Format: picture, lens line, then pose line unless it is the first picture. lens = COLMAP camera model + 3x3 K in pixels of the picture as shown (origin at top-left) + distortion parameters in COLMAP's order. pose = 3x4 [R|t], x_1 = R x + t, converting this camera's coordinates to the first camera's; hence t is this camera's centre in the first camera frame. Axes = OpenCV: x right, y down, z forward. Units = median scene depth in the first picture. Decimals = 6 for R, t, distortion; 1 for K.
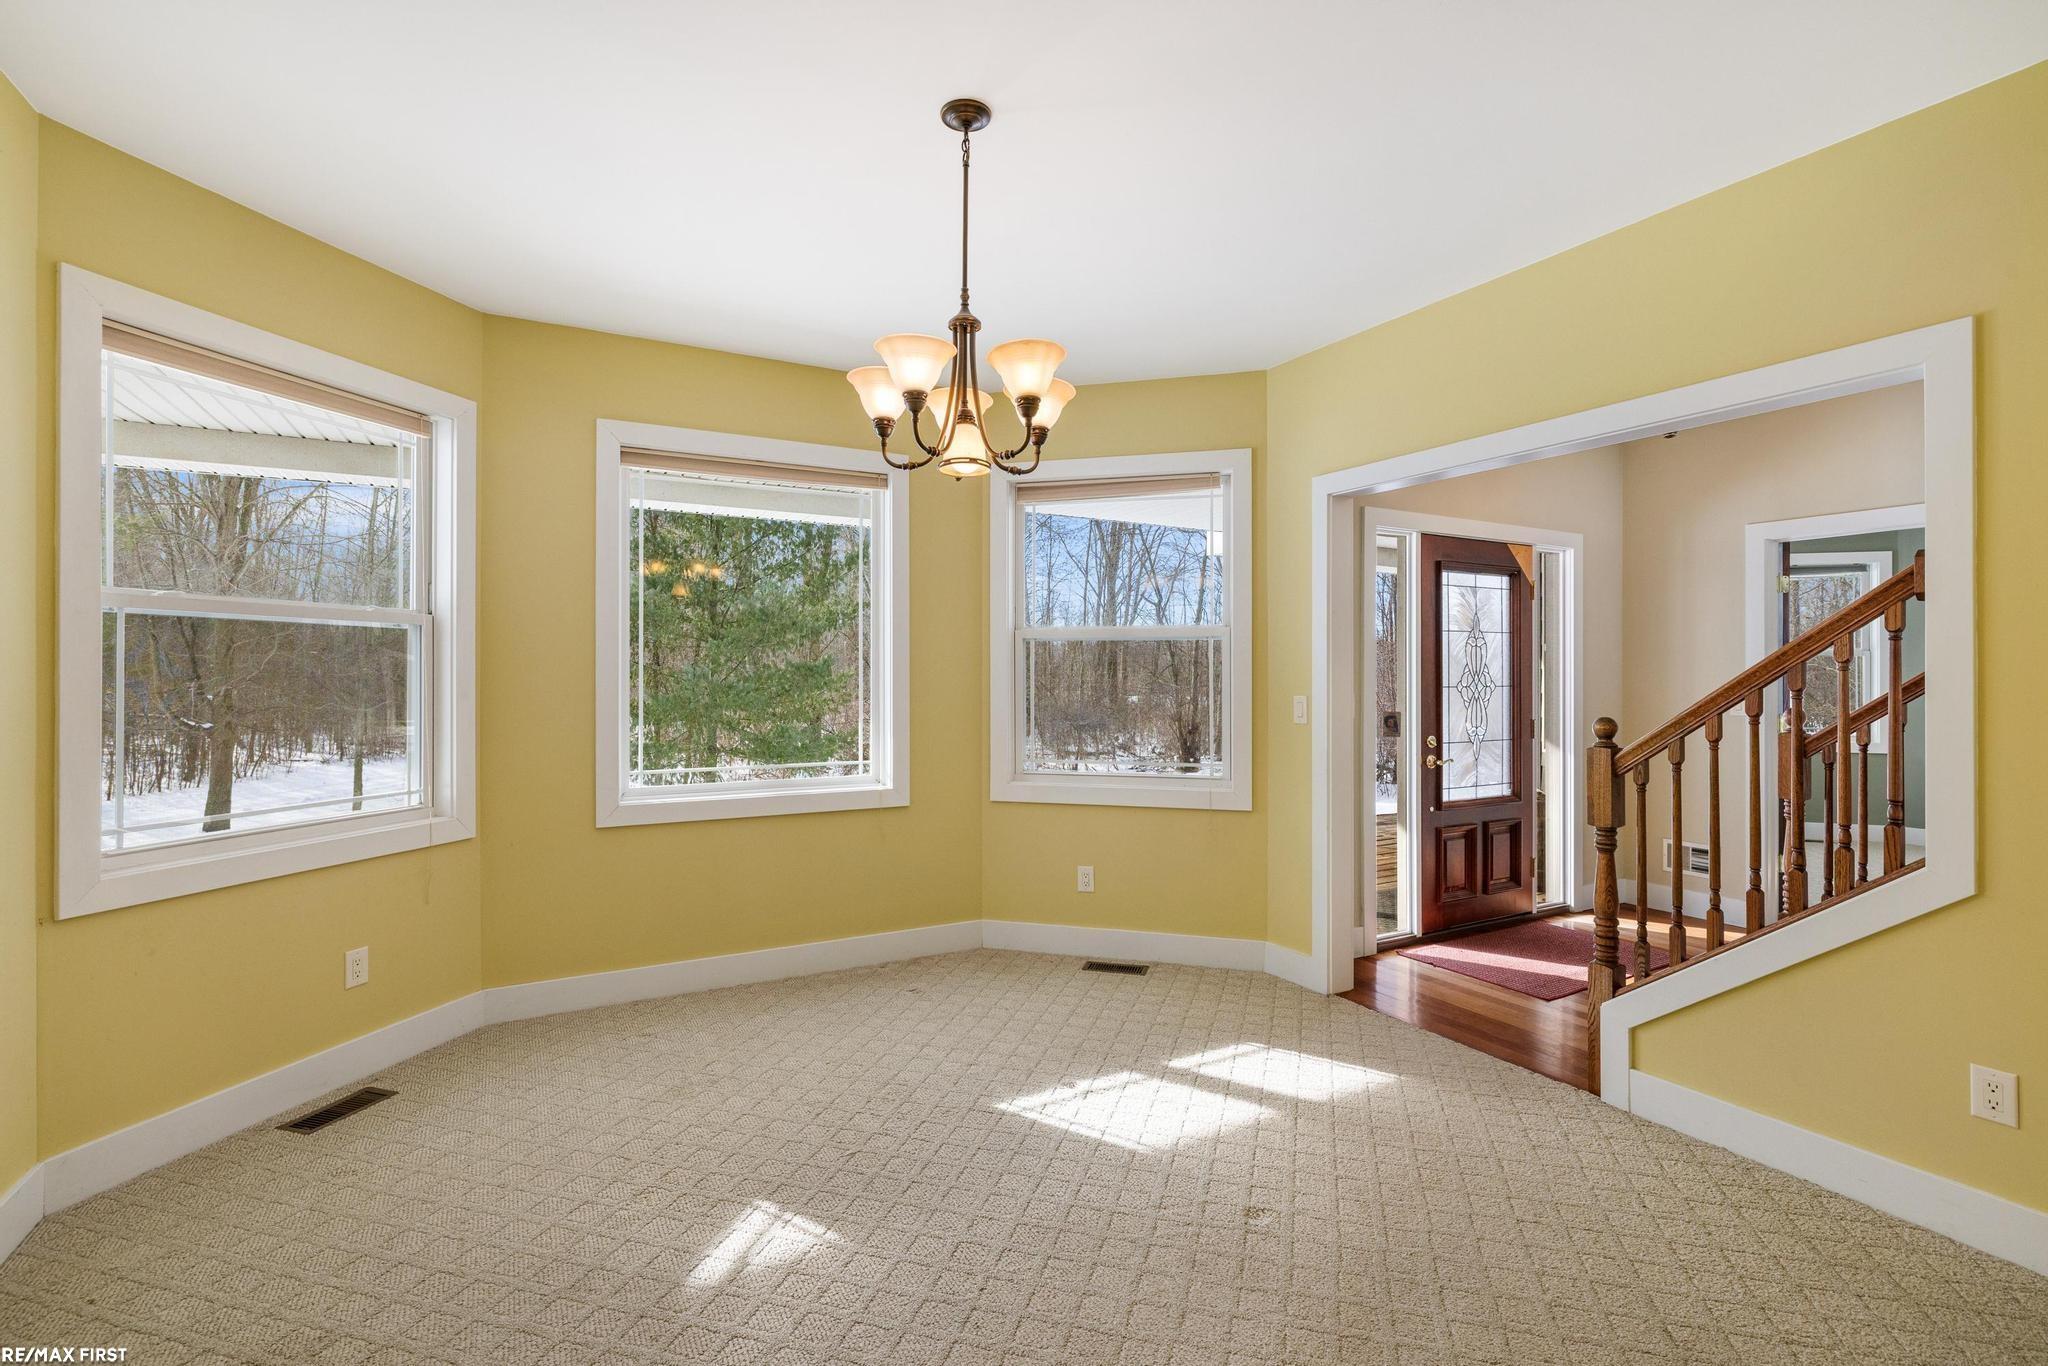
lens RADIAL K [[916.8, 0, 1024.9], [0, 916.8, 671.9], [0, 0, 1]] dist [-0.000544, 0.001251]
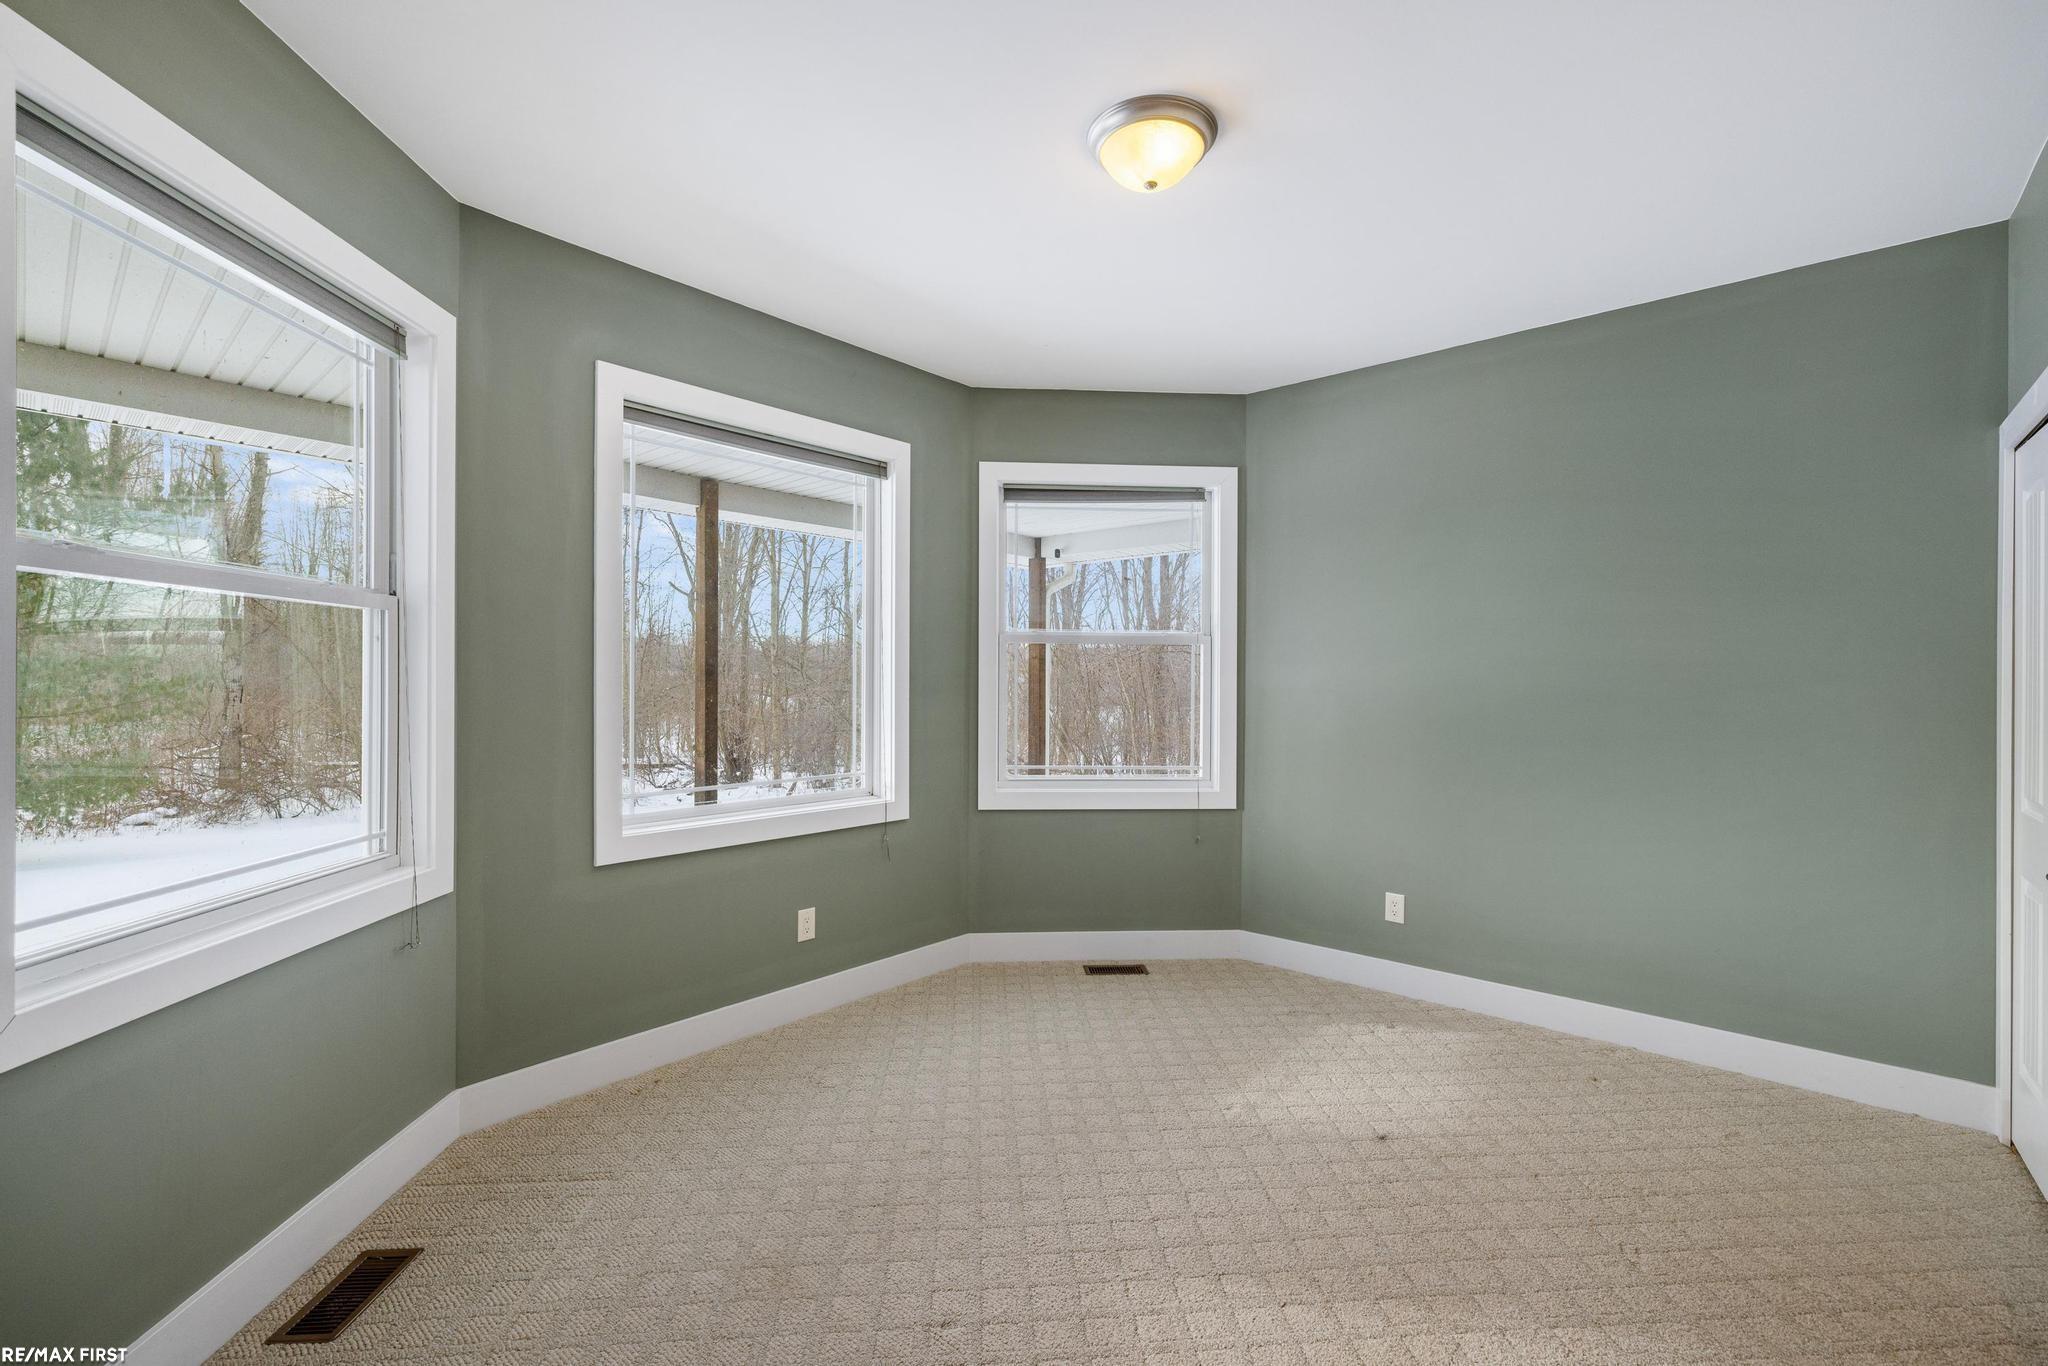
lens RADIAL K [[877.4, 0, 1026.3], [0, 877.4, 689.4], [0, 0, 1]] dist [0.002077, 0.000132]
pose [[0.942324, 0.000017, 0.334702, -0.345063], [-0.004775, 0.999899, 0.013394, -0.000596], [-0.334668, -0.014220, 0.942229, 0.131378]]
